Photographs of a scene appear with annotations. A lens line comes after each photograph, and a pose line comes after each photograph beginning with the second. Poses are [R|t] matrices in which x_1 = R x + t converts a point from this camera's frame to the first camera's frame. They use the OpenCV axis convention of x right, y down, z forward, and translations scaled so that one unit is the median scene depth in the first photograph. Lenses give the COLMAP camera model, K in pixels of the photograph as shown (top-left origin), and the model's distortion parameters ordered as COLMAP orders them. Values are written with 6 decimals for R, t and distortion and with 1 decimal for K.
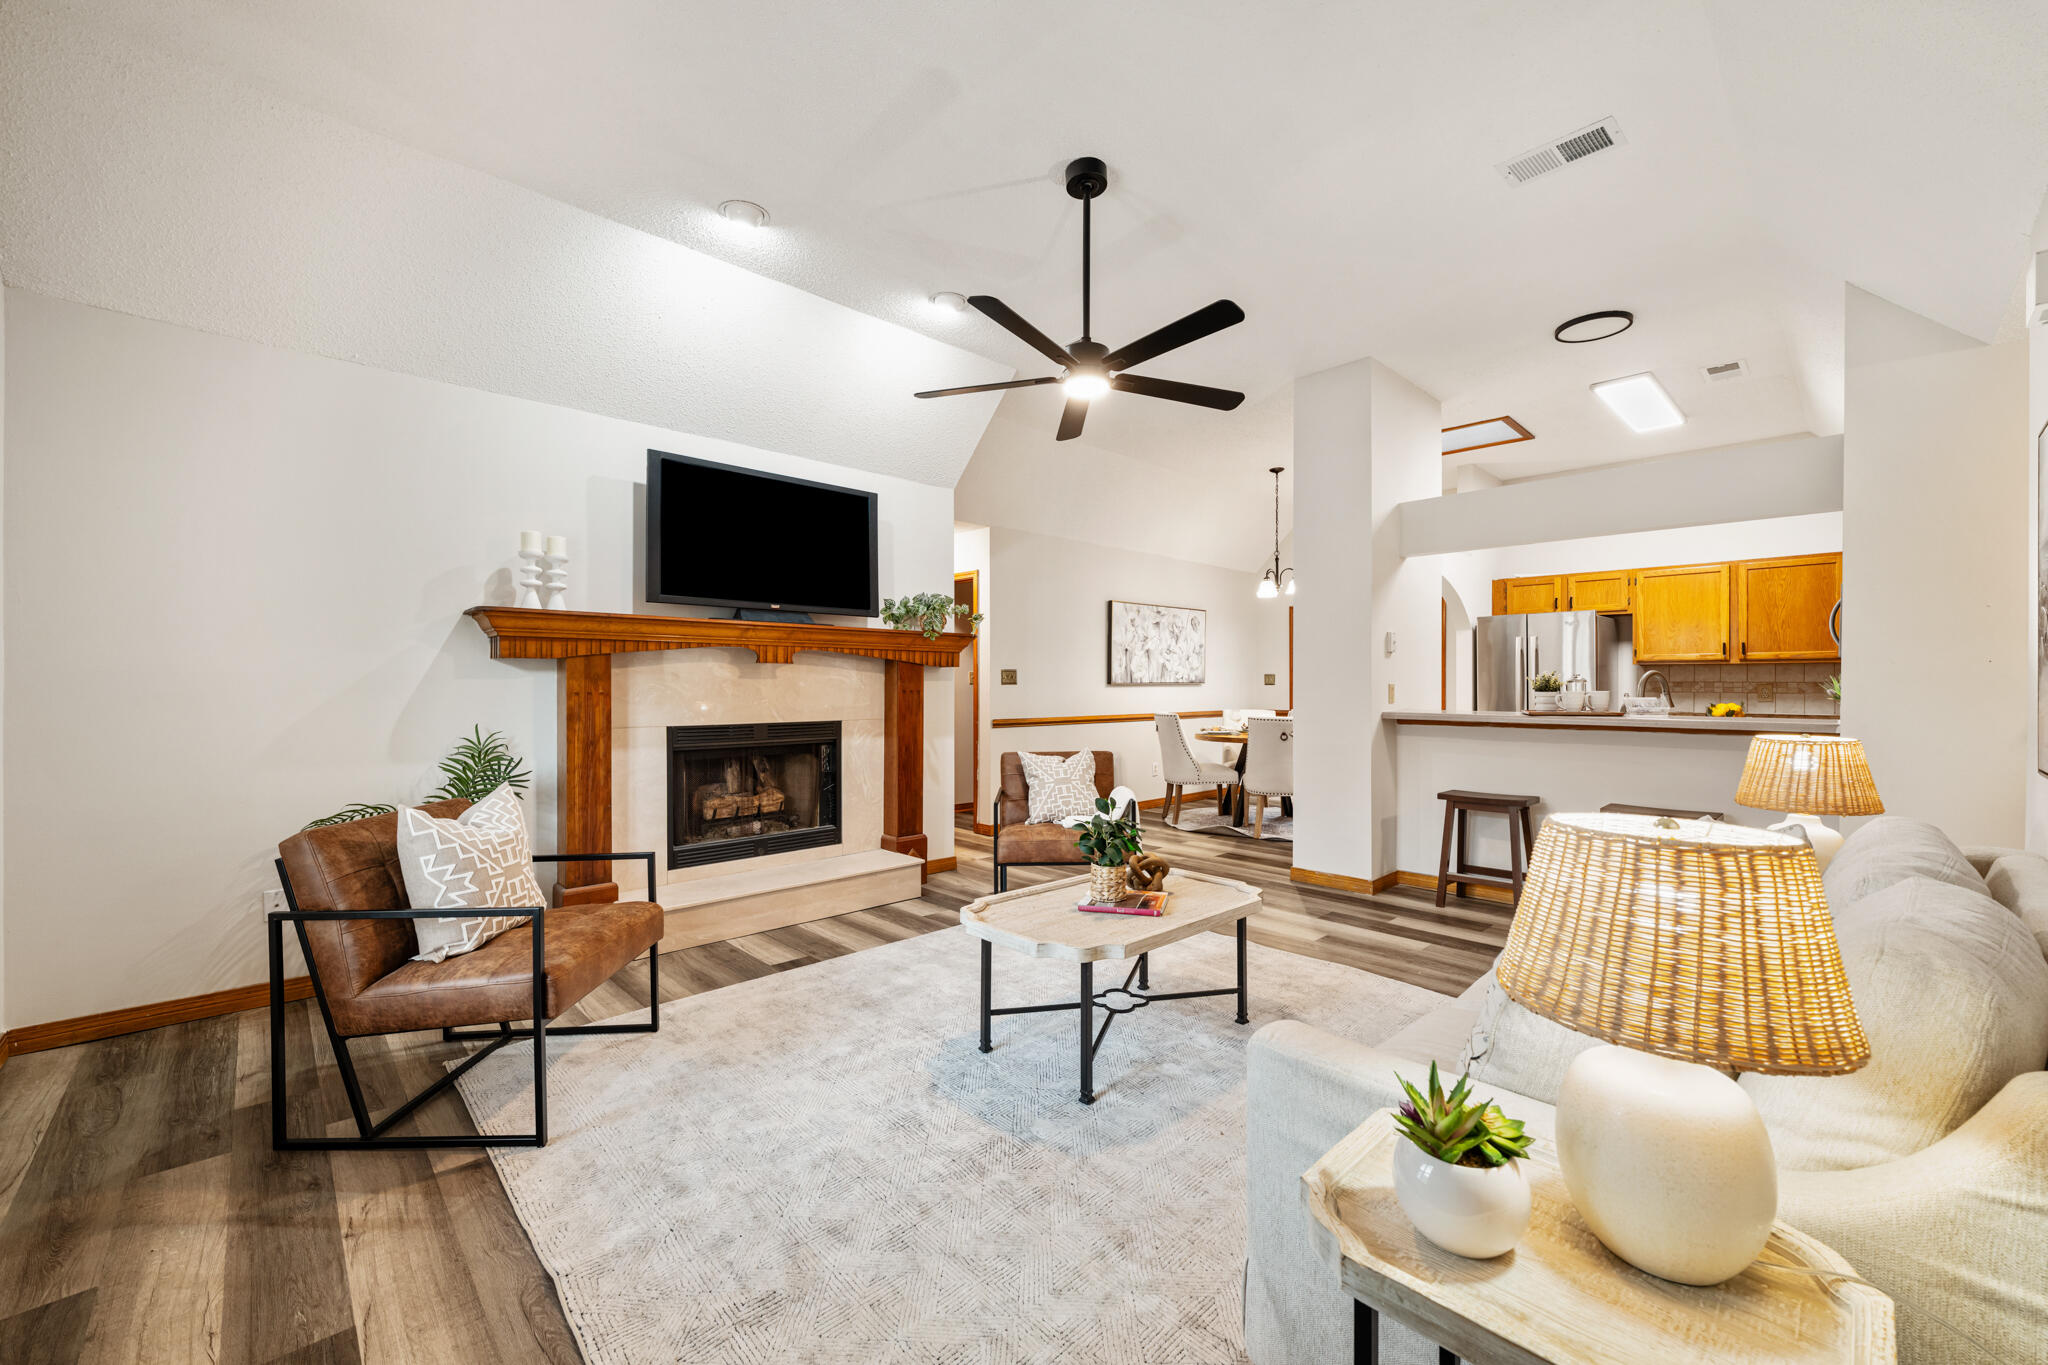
lens RADIAL K [[833.6, 0, 1025.7], [0, 833.6, 680.4], [0, 0, 1]] dist [0.002490, -0.001018]
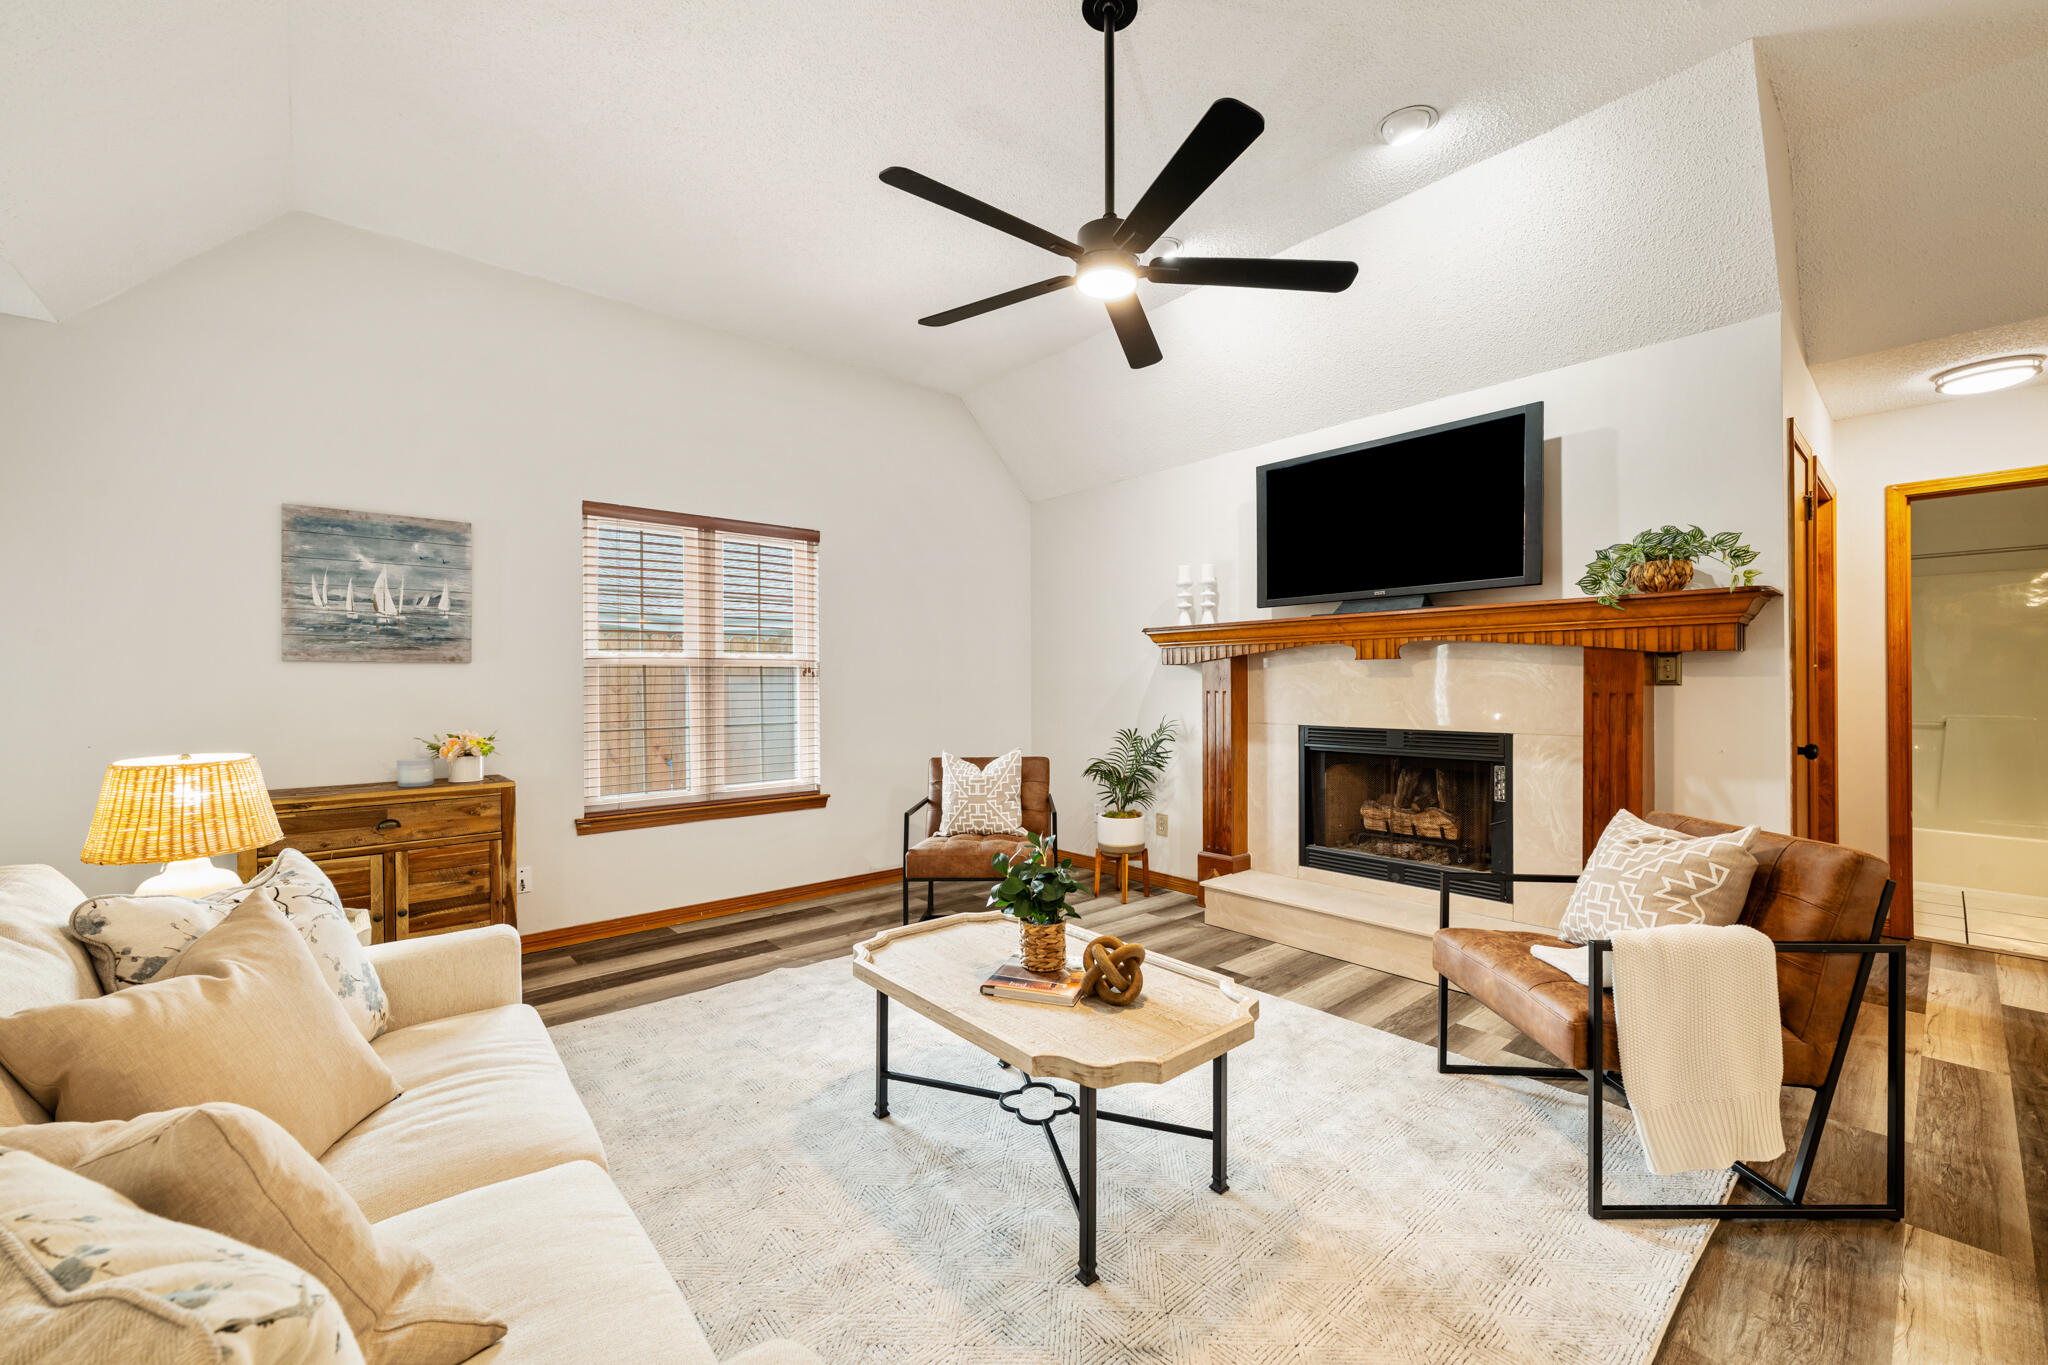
lens RADIAL K [[833.6, 0, 1029.7], [0, 833.6, 684.9], [0, 0, 1]] dist [0.002490, -0.001018]
pose [[-0.066925, 0.003854, -0.997751, 0.615083], [0.009832, 0.999947, 0.003203, -0.000762], [0.997710, -0.009595, -0.066960, 0.739274]]
